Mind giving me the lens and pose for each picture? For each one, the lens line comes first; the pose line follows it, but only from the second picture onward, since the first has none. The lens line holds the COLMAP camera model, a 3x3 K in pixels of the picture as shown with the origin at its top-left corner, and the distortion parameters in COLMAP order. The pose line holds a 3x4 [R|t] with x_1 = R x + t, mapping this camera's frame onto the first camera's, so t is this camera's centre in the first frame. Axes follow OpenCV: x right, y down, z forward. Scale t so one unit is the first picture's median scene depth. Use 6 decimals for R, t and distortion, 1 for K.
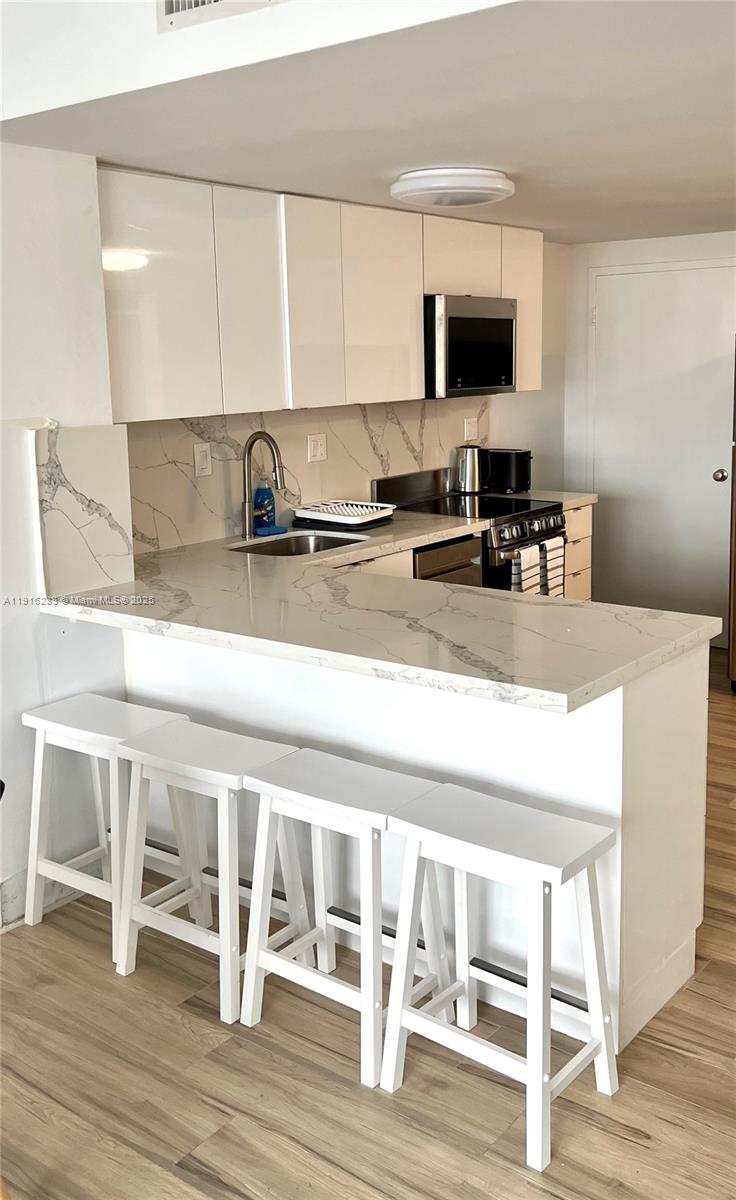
lens RADIAL K [[1140.4, 0, 367.2], [0, 1140.4, 575.1], [0, 0, 1]] dist [0.005836, 0.002074]
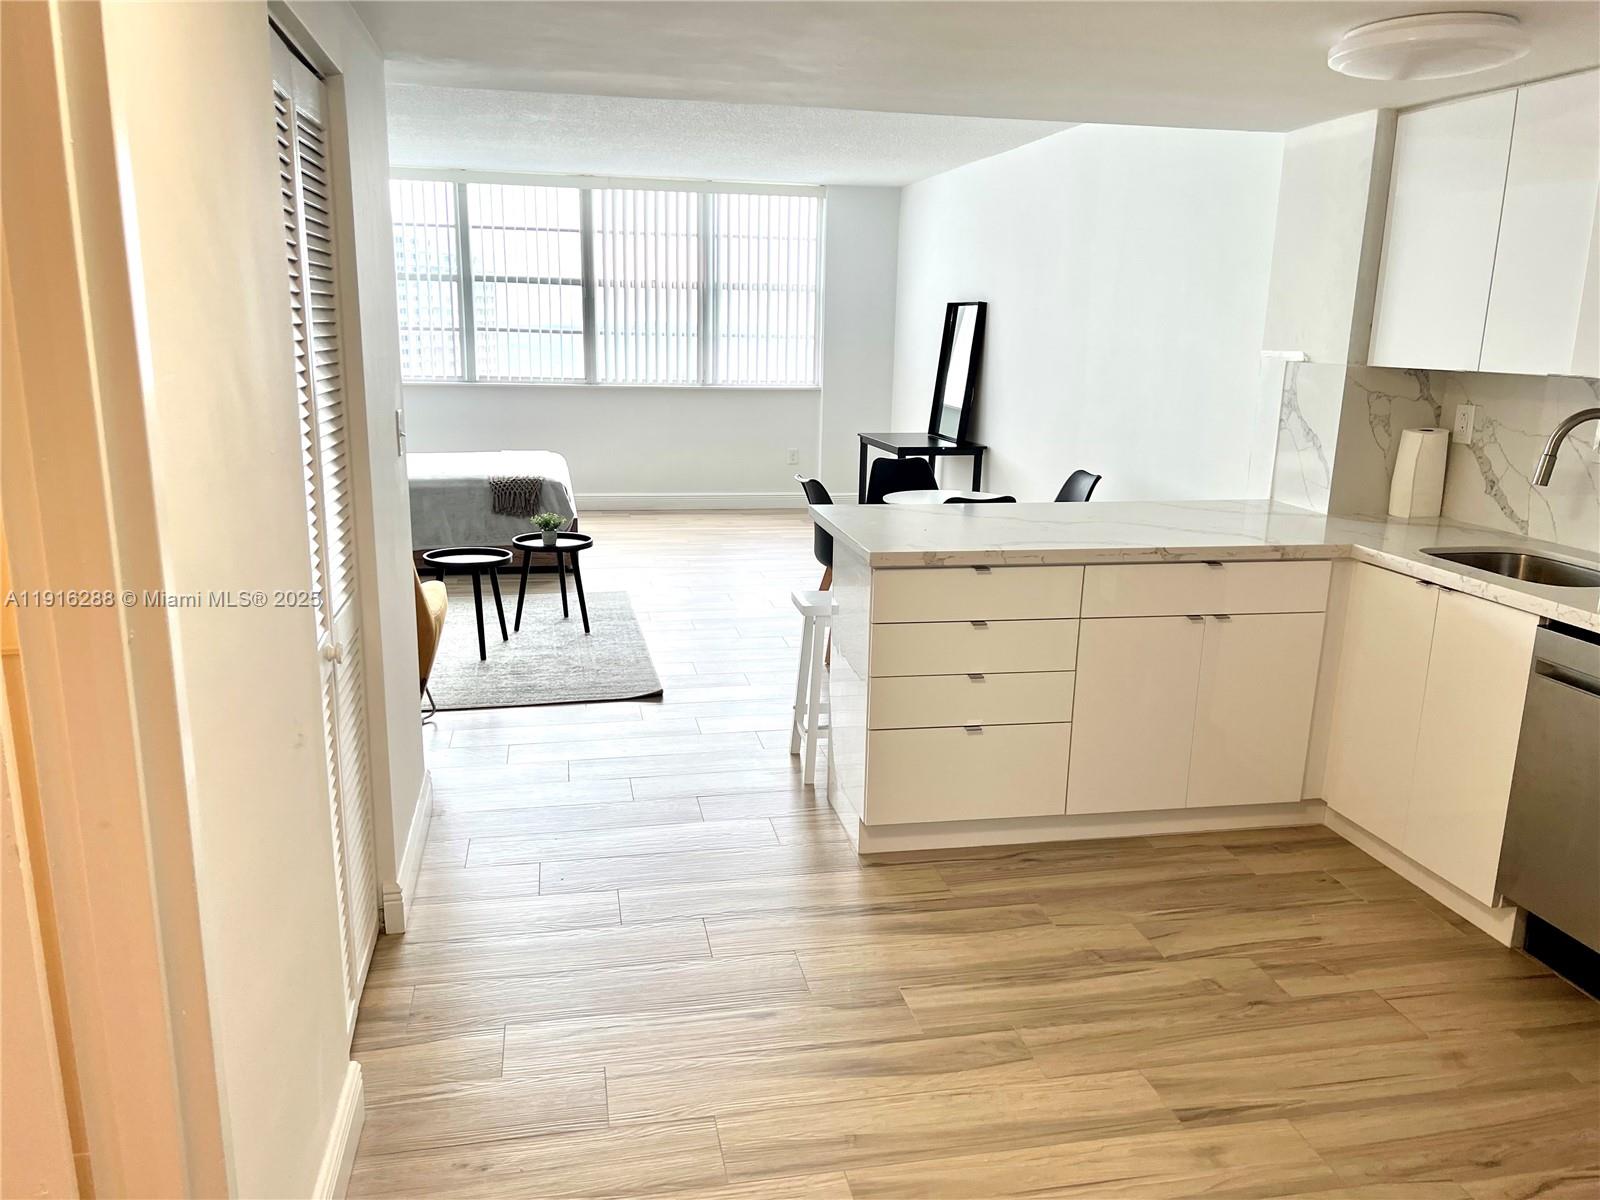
lens RADIAL K [[1184.0, 0, 793.9], [0, 1184.0, 610.9], [0, 0, 1]] dist [0.051943, -0.064283]
pose [[-0.660317, 0.187665, -0.727161, 0.891157], [-0.144082, 0.918629, 0.367916, -0.235812], [0.737036, 0.347712, -0.579547, 1.235757]]
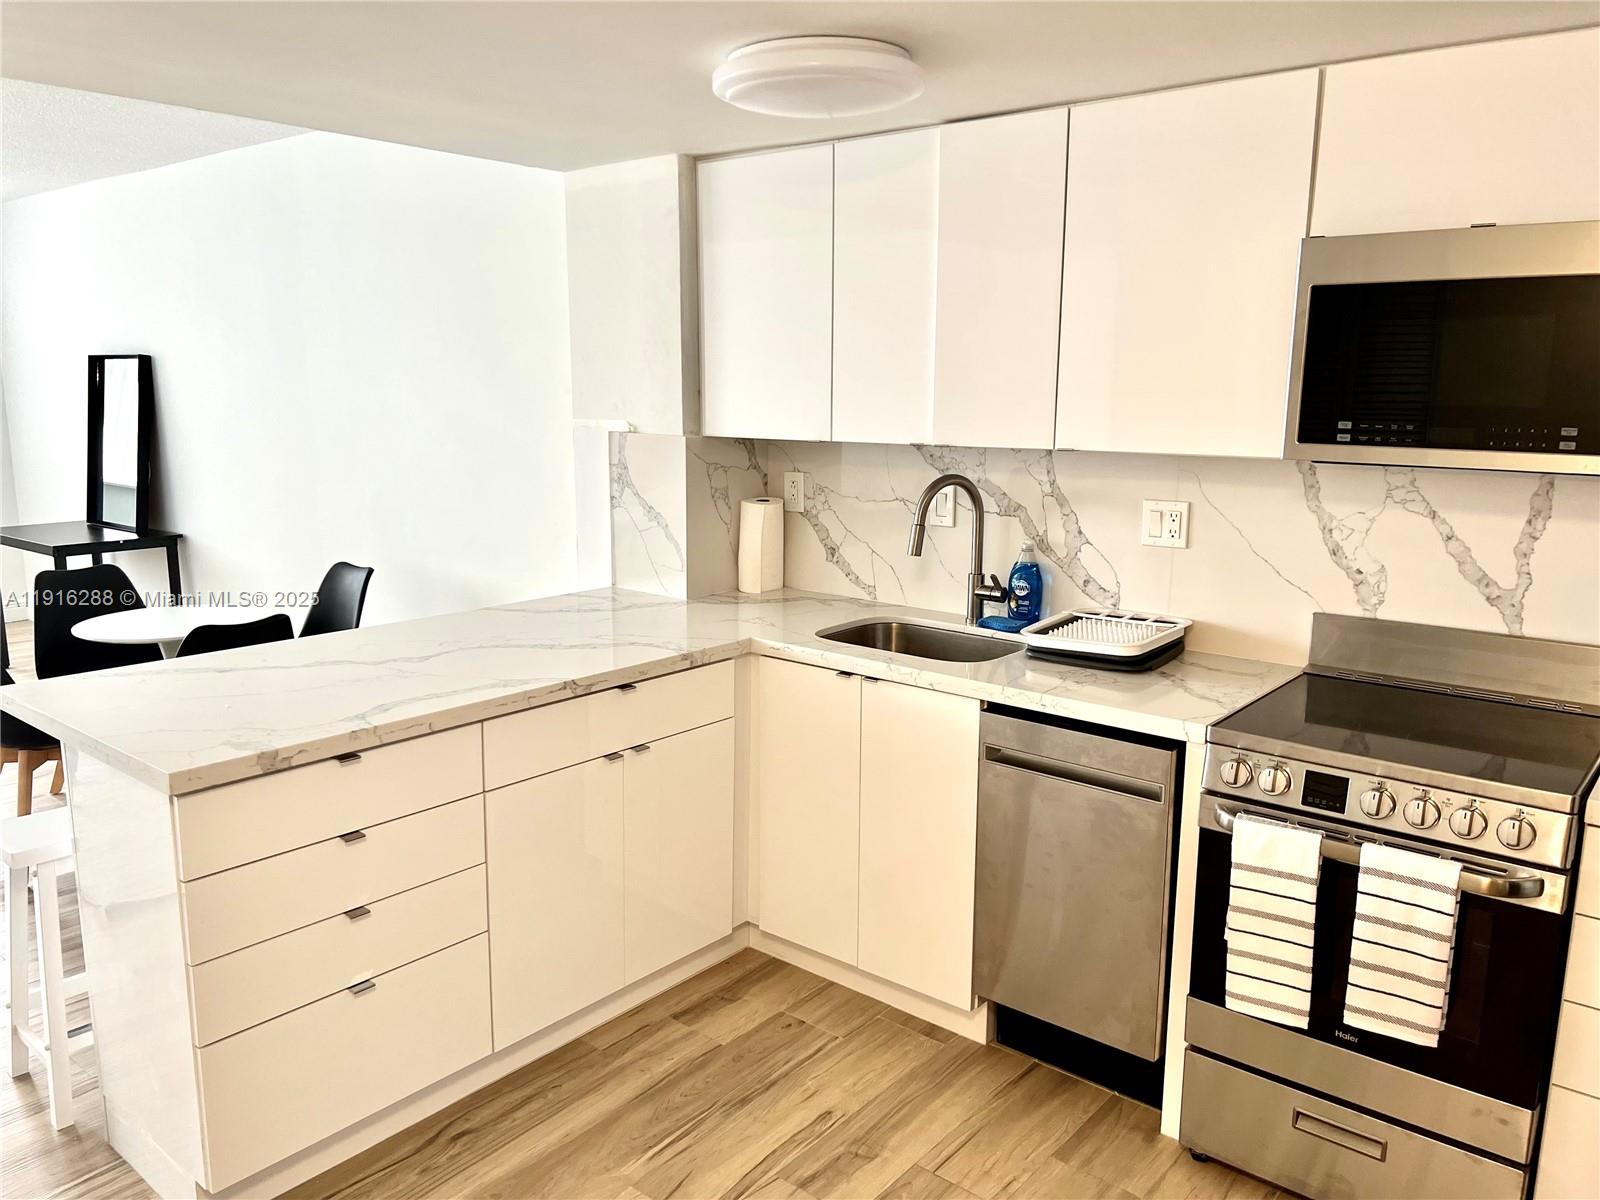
lens RADIAL K [[1184.0, 0, 793.9], [0, 1184.0, 610.9], [0, 0, 1]] dist [0.051943, -0.064283]
pose [[-0.035496, 0.210596, -0.976929, 0.718434], [-0.194953, 0.957305, 0.213449, -0.203757], [0.980170, 0.198032, 0.007076, 1.022984]]
